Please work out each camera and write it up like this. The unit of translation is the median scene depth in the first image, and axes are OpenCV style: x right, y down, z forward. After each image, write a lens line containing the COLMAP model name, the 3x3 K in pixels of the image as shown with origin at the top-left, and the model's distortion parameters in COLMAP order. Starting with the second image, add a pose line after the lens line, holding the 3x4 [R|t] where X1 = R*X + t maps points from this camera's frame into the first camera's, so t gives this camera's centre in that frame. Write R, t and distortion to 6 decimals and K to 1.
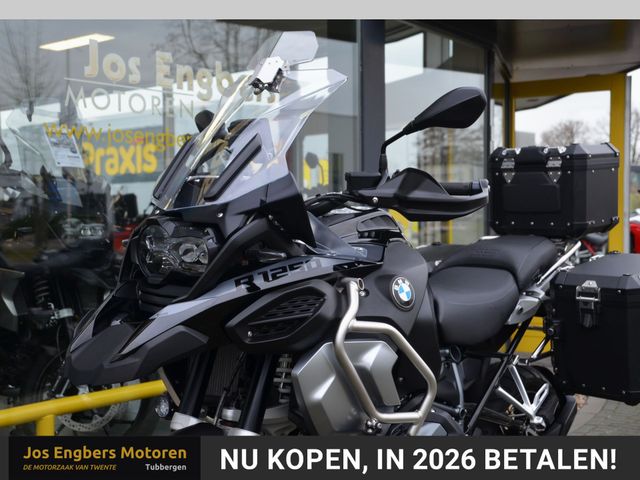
lens RADIAL K [[908.1, 0, 320.0], [0, 908.1, 240.0], [0, 0, 1]] dist [0.128763, 0.007770]
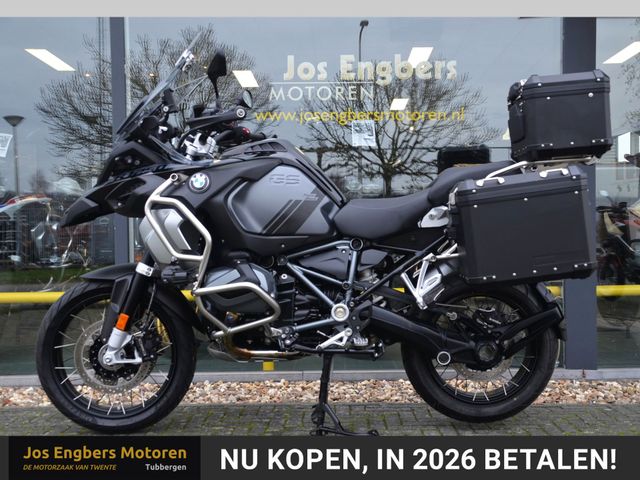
lens RADIAL K [[836.7, 0, 311.2], [0, 836.7, 241.8], [0, 0, 1]] dist [0.078337, 0.041855]
pose [[0.627623, 0.004802, -0.778503, 1.317419], [-0.021995, 0.999691, -0.011566, 0.168373], [0.778207, 0.024382, 0.627535, 0.210497]]
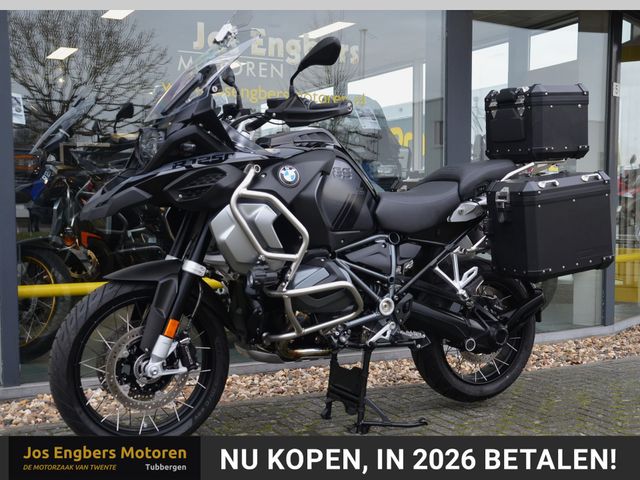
lens RADIAL K [[924.1, 0, 322.2], [0, 924.1, 254.0], [0, 0, 1]] dist [0.030386, 0.165144]
pose [[0.936263, 0.031267, -0.349905, 0.653197], [-0.021768, 0.999281, 0.031049, 0.132384], [0.350624, -0.021453, 0.936271, -0.402723]]
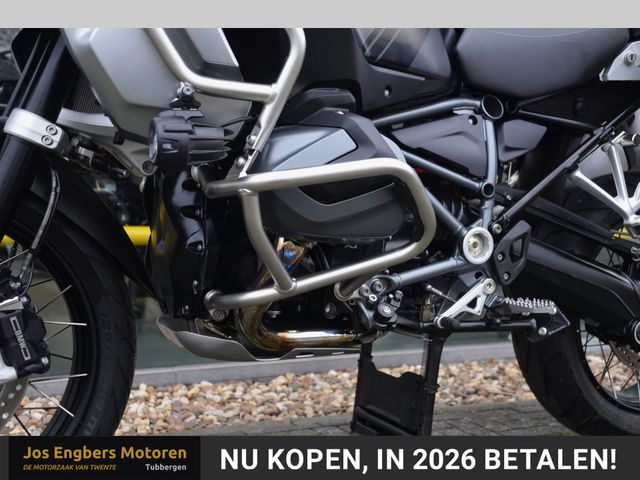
lens RADIAL K [[845.9, 0, 320.0], [0, 845.9, 240.0], [0, 0, 1]] dist [0.105237, 0.039707]
pose [[0.920155, 0.029446, -0.390445, 0.340783], [-0.032270, 0.999479, -0.000671, 0.276564], [0.390222, 0.013217, 0.920626, 0.475602]]
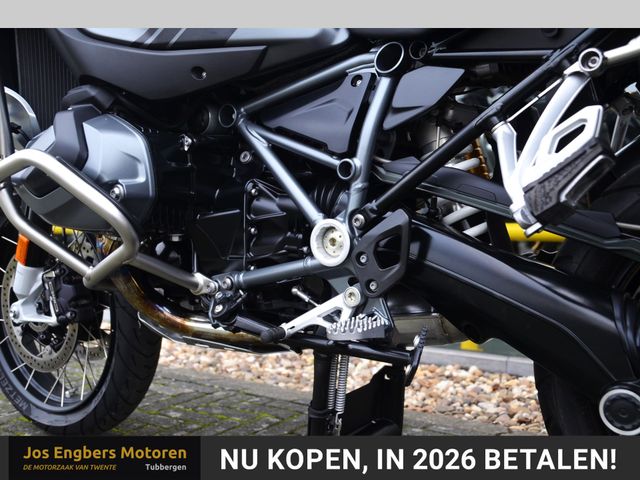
lens RADIAL K [[660.7, 0, 320.0], [0, 660.7, 240.0], [0, 0, 1]] dist [-0.078283, 0.289149]
pose [[0.104191, 0.047330, -0.993430, 0.616345], [-0.031936, 0.998511, 0.044223, 0.255509], [0.994044, 0.027119, 0.105548, 1.143027]]
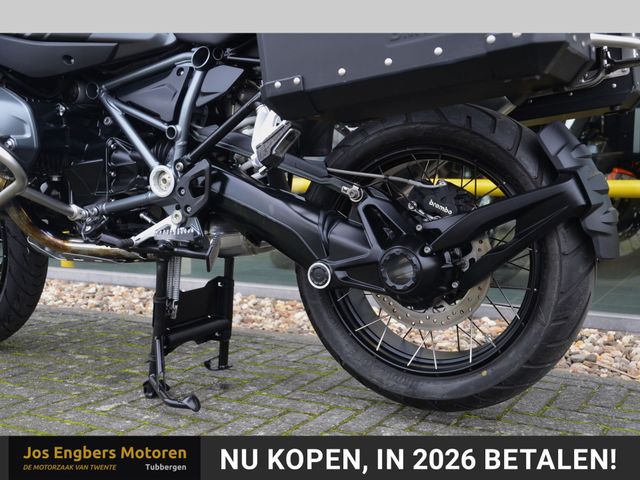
lens RADIAL K [[747.9, 0, 320.3], [0, 747.9, 250.1], [0, 0, 1]] dist [0.005007, 0.445206]
pose [[0.207011, 0.106302, -0.972546, 0.950910], [-0.041352, 0.994142, 0.099861, 0.263489], [0.977464, 0.019544, 0.210194, 1.194622]]
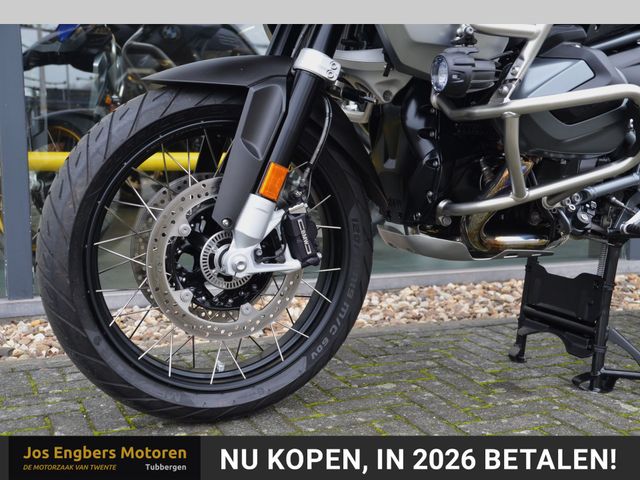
lens RADIAL K [[836.7, 0, 311.2], [0, 836.7, 241.8], [0, 0, 1]] dist [0.078337, 0.041855]
pose [[0.909169, 0.062195, -0.411757, 0.220683], [-0.031557, 0.996231, 0.080799, 0.297291], [0.415231, -0.060467, 0.907704, 0.293782]]
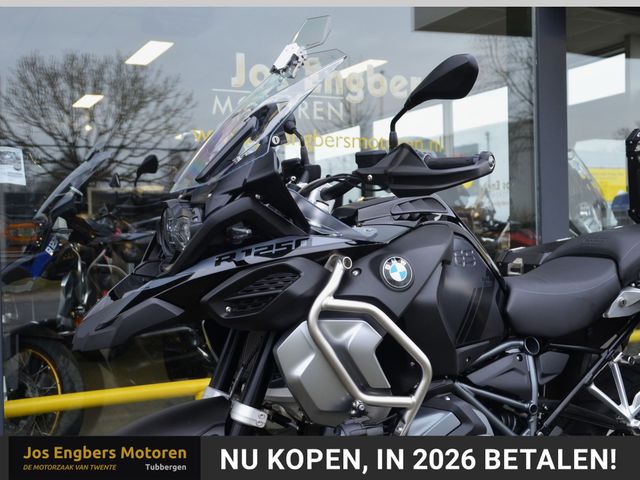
lens RADIAL K [[852.1, 0, 319.8], [0, 852.1, 232.4], [0, 0, 1]] dist [0.027218, 0.077312]
pose [[0.930059, -0.009872, -0.367276, 0.331746], [0.001309, 0.999722, -0.023556, 0.034900], [0.367407, 0.021427, 0.929814, 0.122510]]
